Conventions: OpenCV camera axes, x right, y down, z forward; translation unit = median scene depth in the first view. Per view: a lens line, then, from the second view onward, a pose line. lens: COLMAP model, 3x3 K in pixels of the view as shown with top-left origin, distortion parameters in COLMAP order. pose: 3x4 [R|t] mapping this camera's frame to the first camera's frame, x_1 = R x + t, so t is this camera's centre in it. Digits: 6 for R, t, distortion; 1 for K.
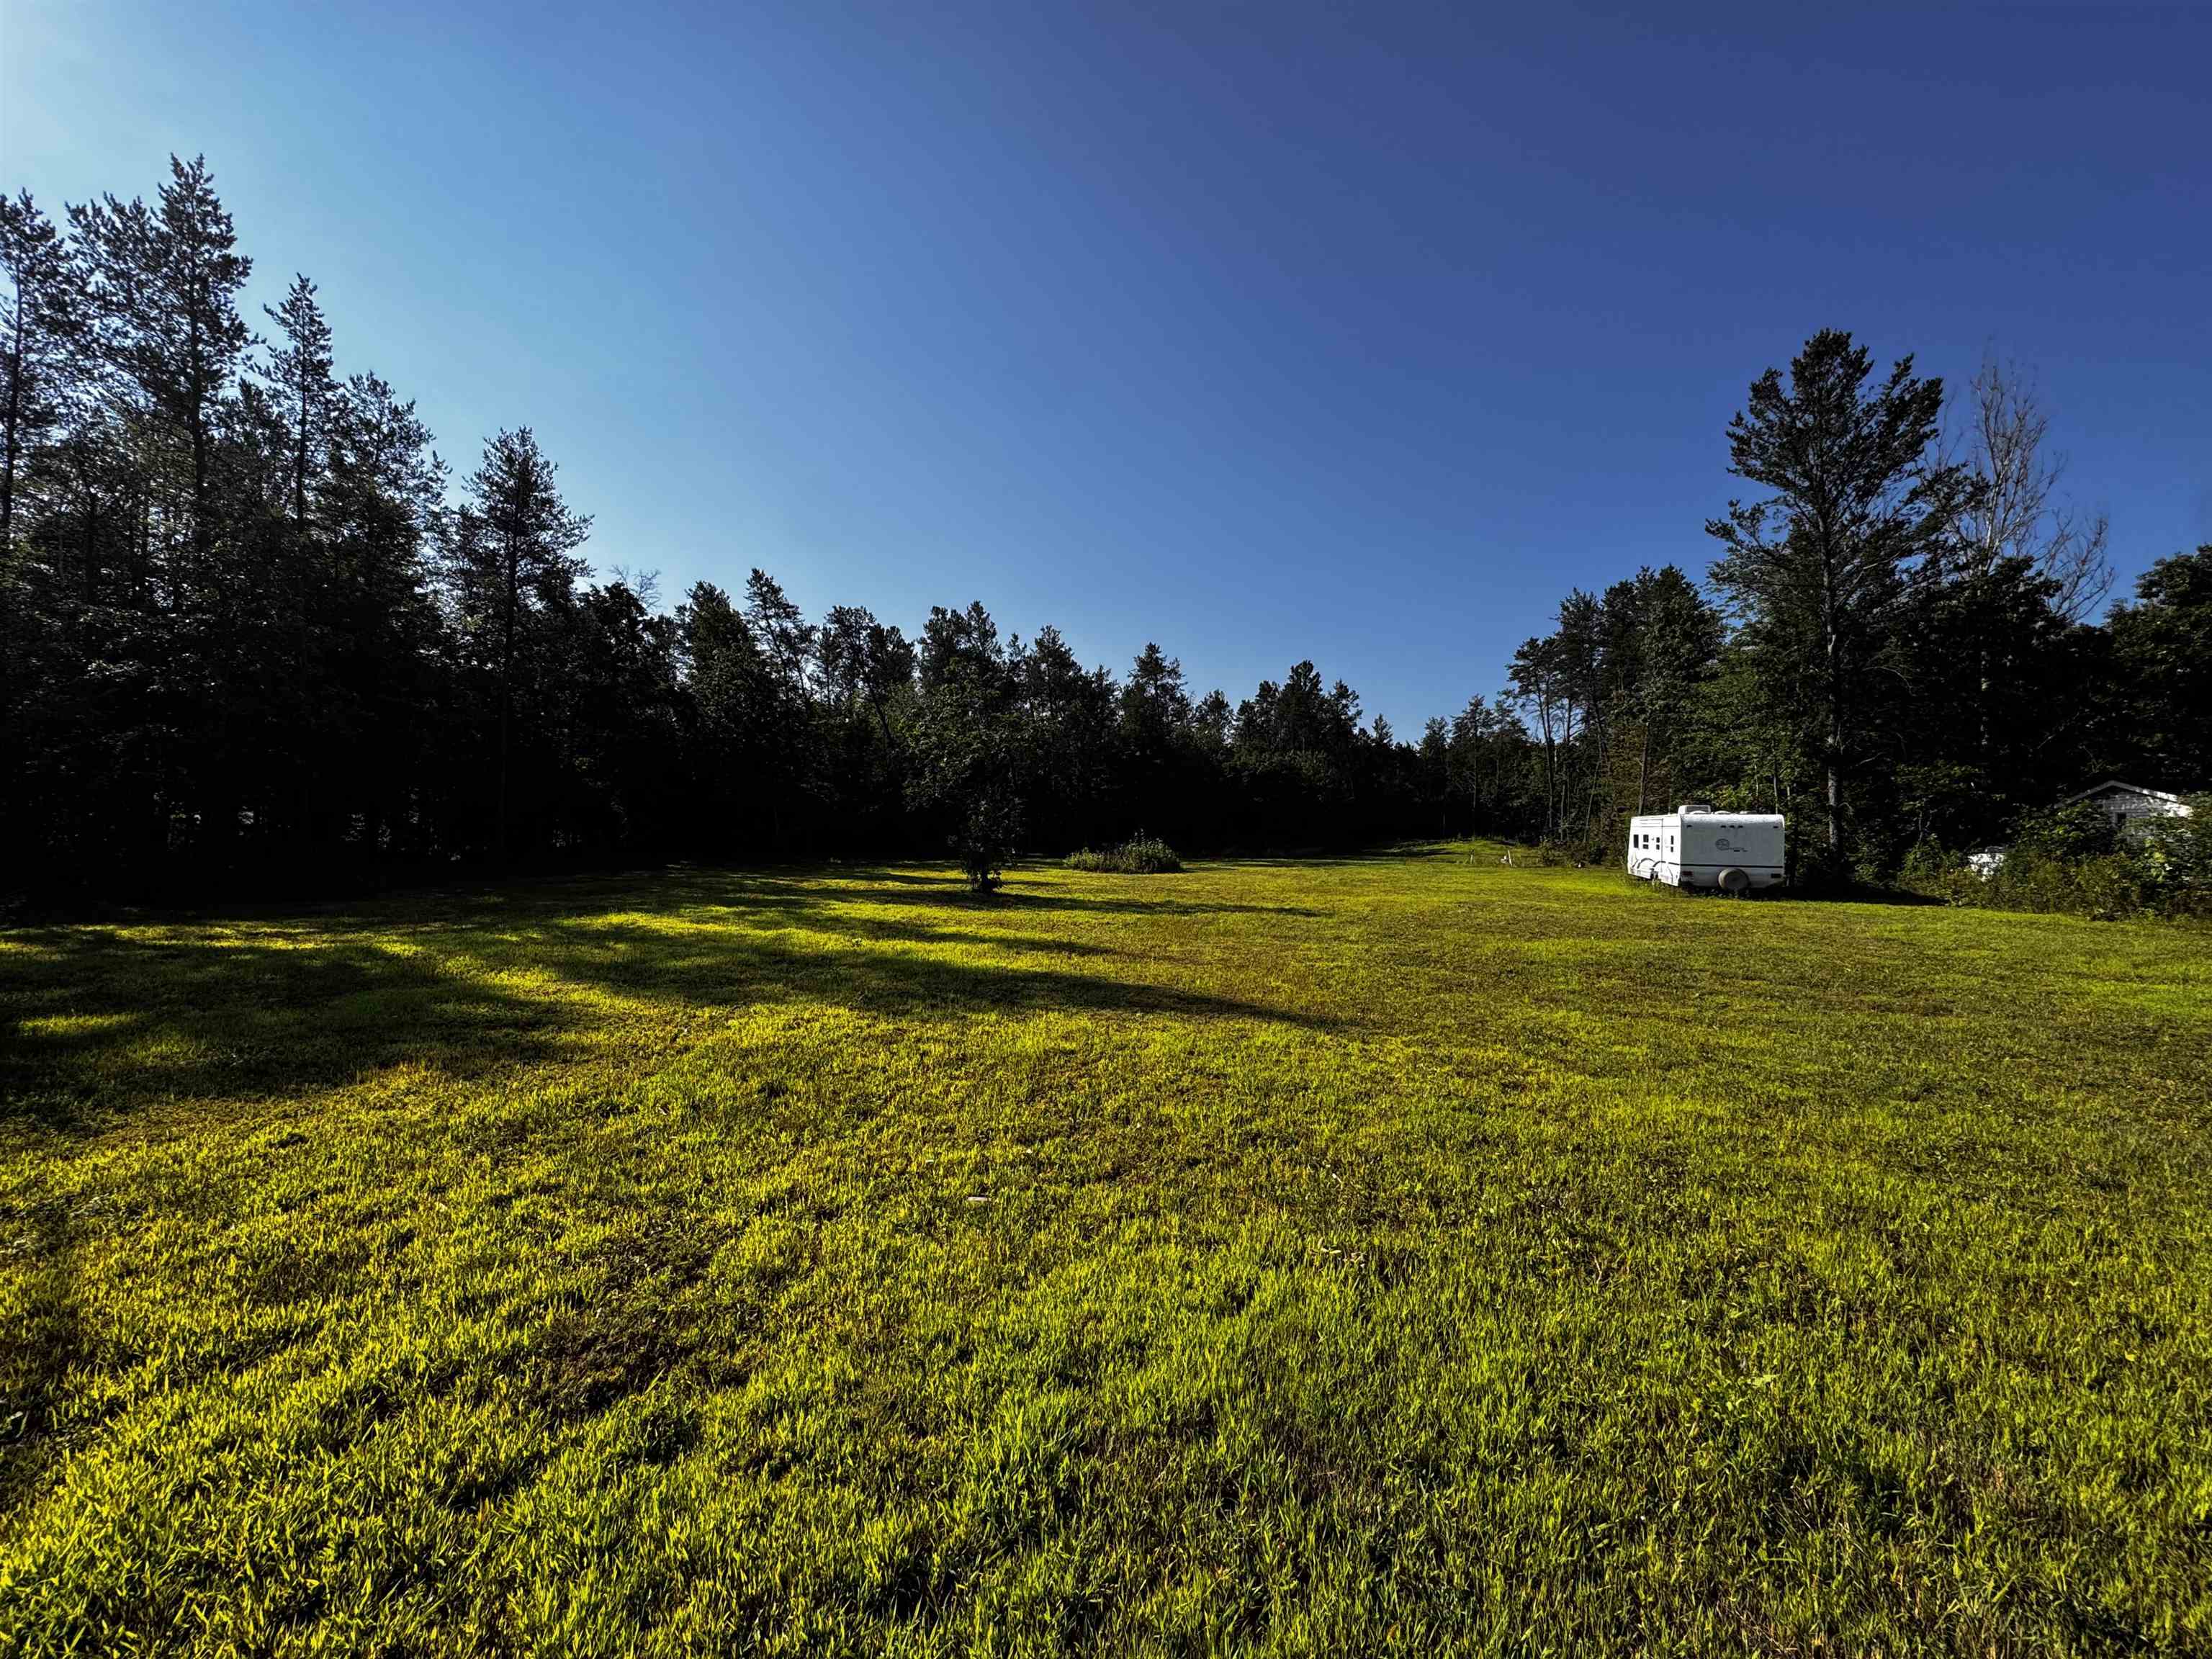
lens RADIAL K [[875.5, 0, 1106.0], [0, 875.5, 829.5], [0, 0, 1]] dist [-0.000463, 0.000086]
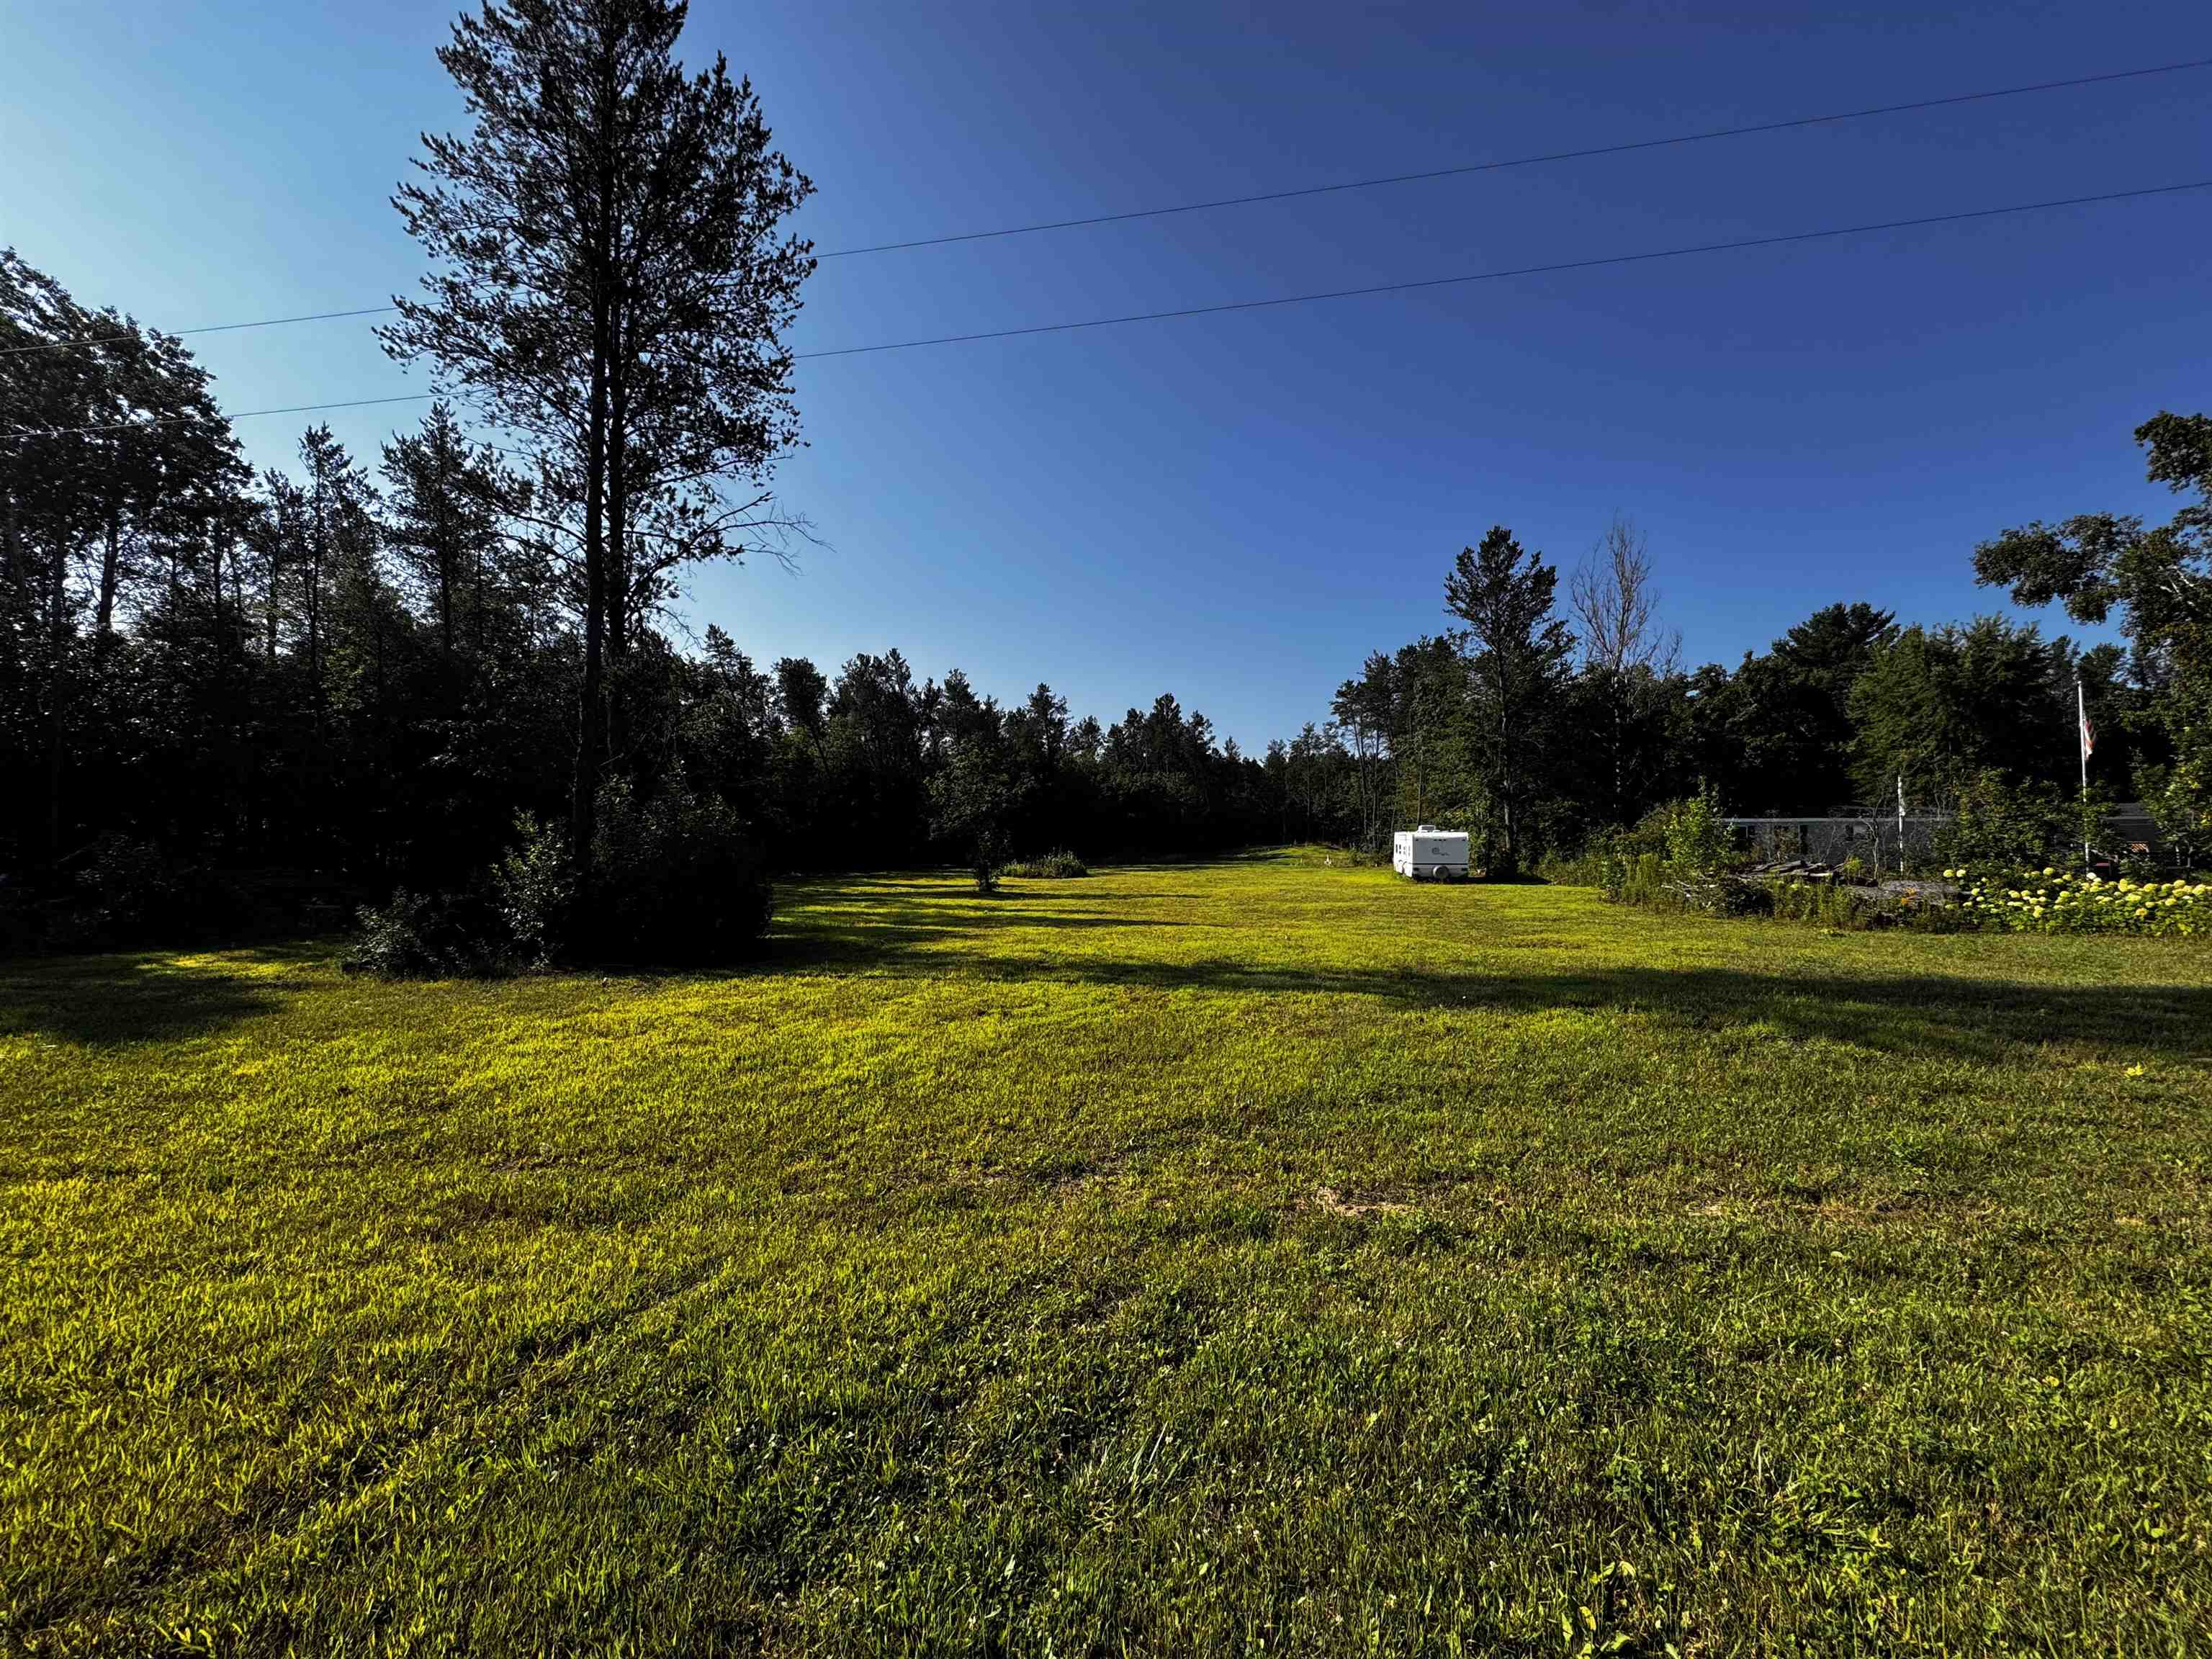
lens RADIAL K [[875.5, 0, 1106.0], [0, 875.5, 829.5], [0, 0, 1]] dist [-0.000463, 0.000086]
pose [[0.986780, -0.013858, 0.161473, -0.056538], [0.015111, 0.999864, -0.006537, -0.007322], [-0.161361, 0.008891, 0.986855, -0.174726]]
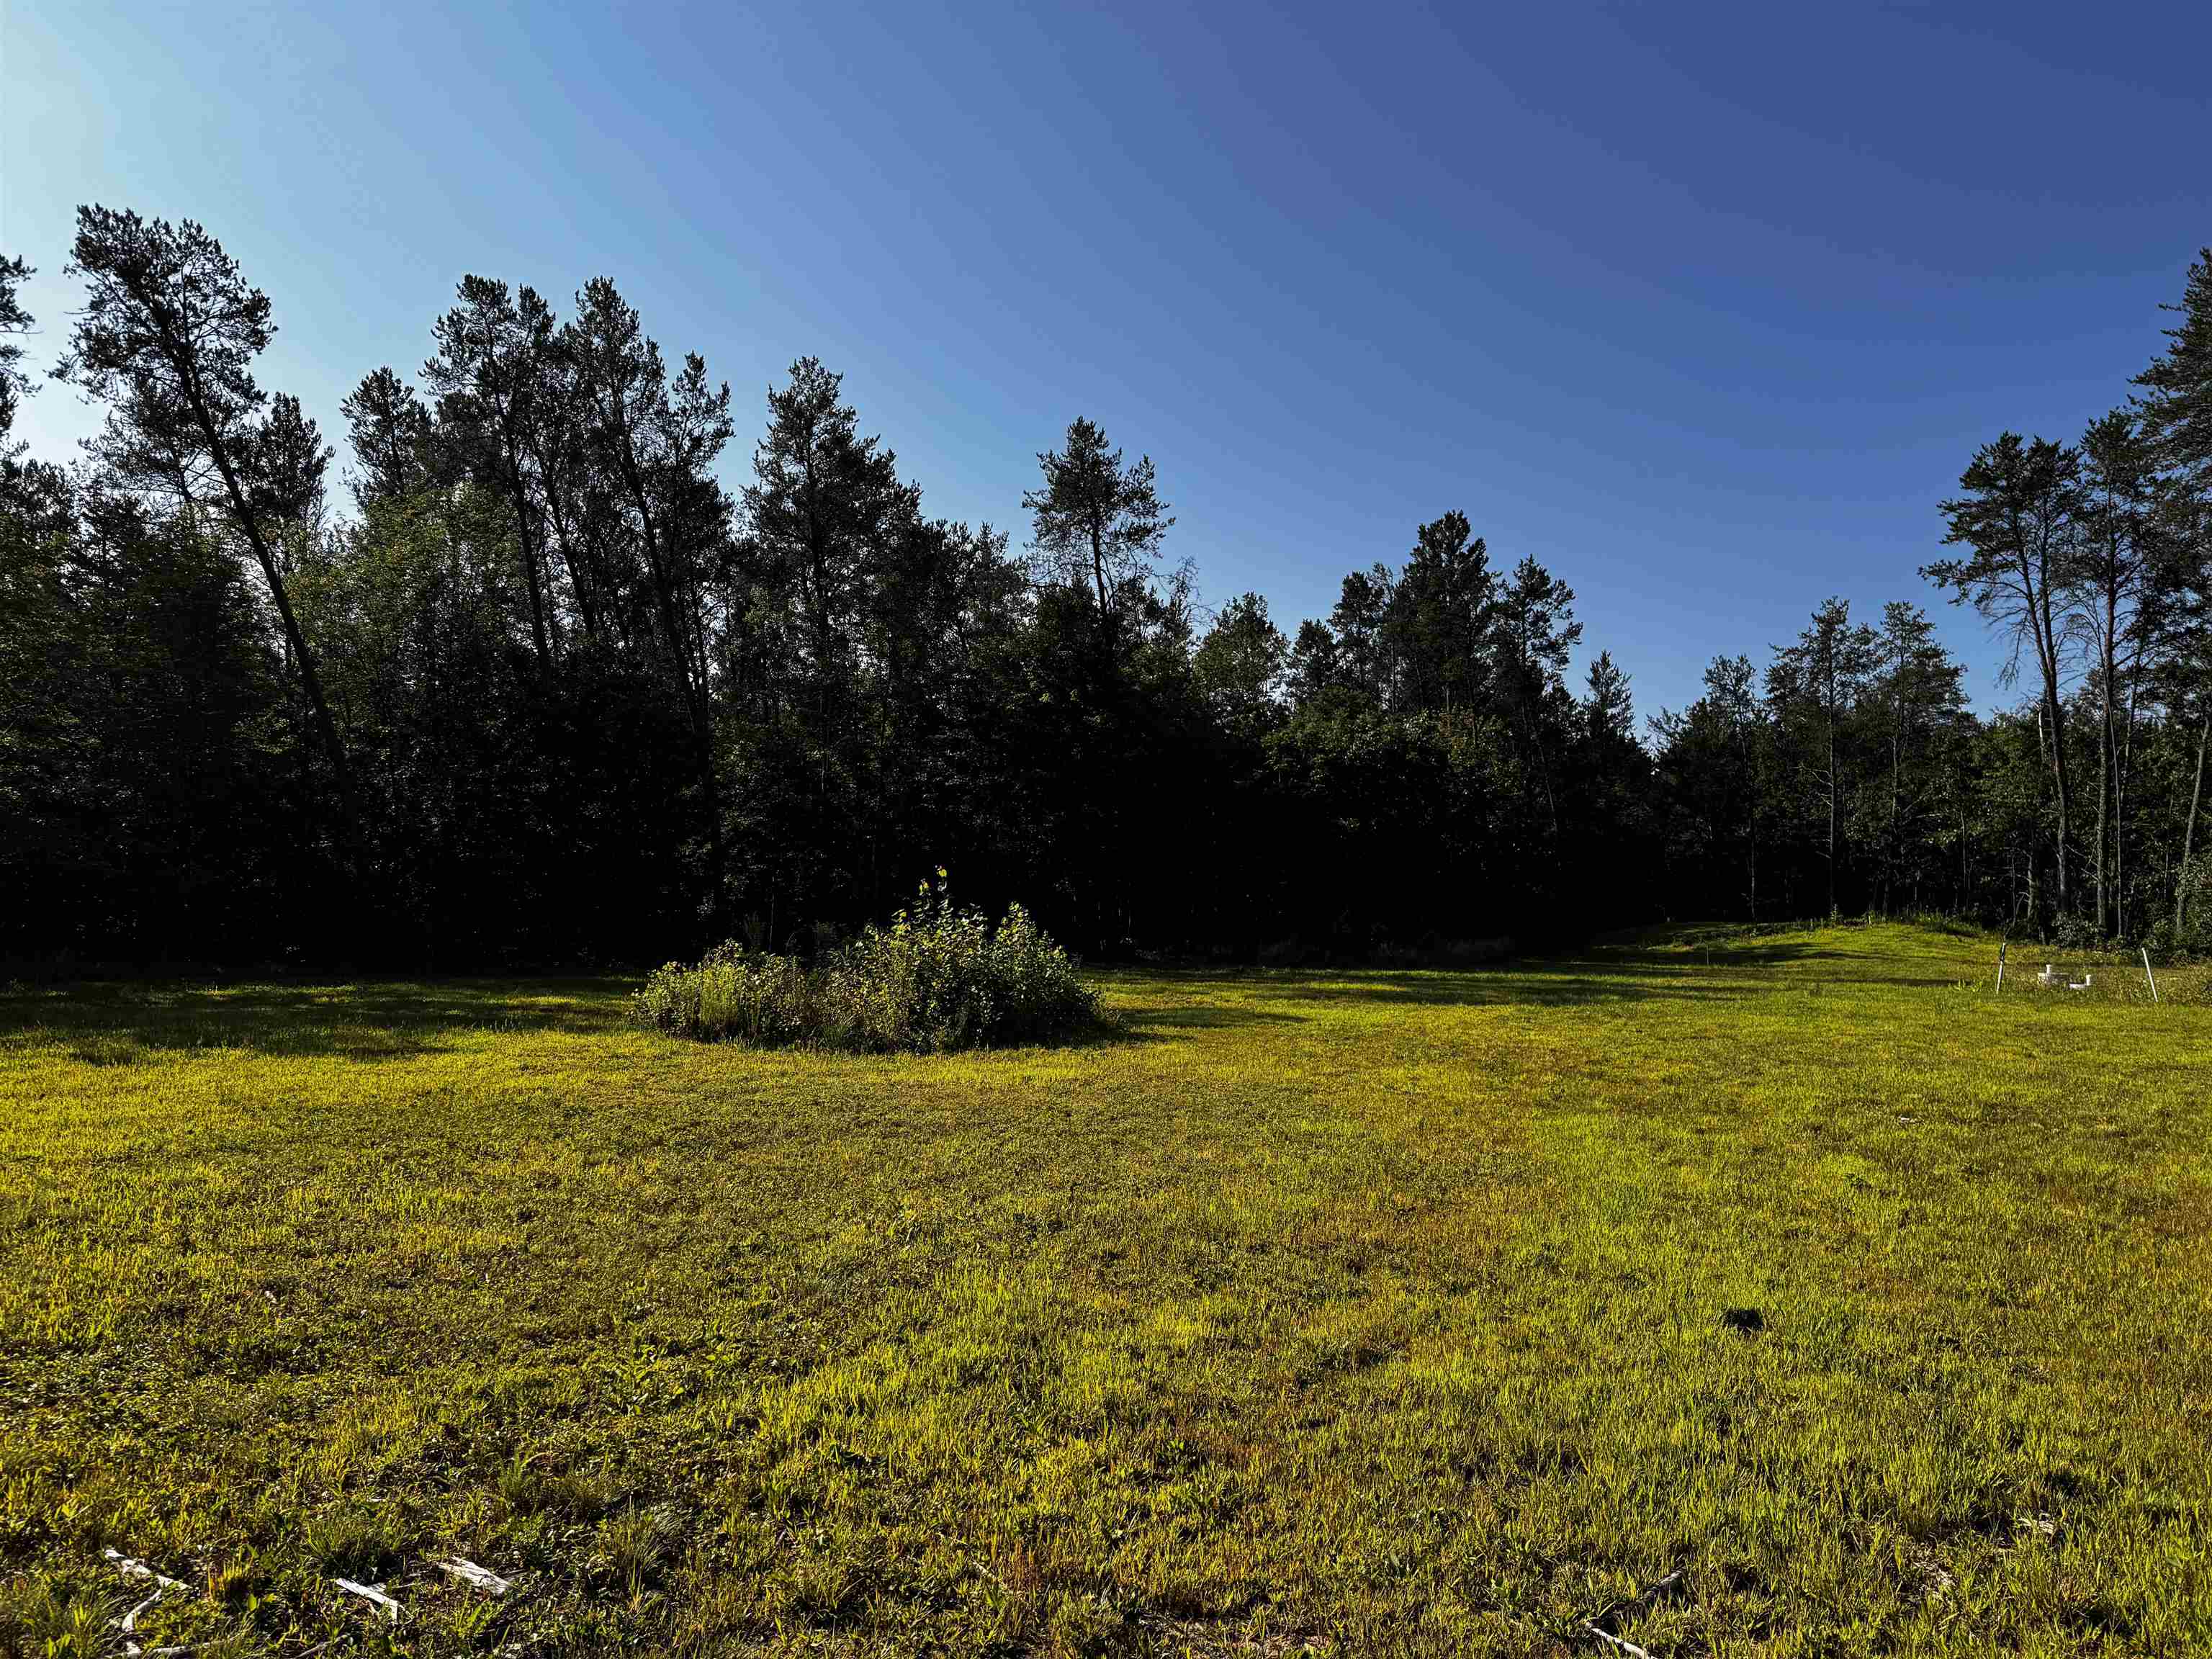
lens RADIAL K [[1544.3, 0, 1106.0], [0, 1544.3, 829.5], [0, 0, 1]] dist [0.096614, -0.120938]
pose [[0.999512, -0.000106, 0.031250, 0.040746], [0.001734, 0.998642, -0.052059, 0.007072], [-0.031202, 0.052088, 0.998155, 0.310291]]
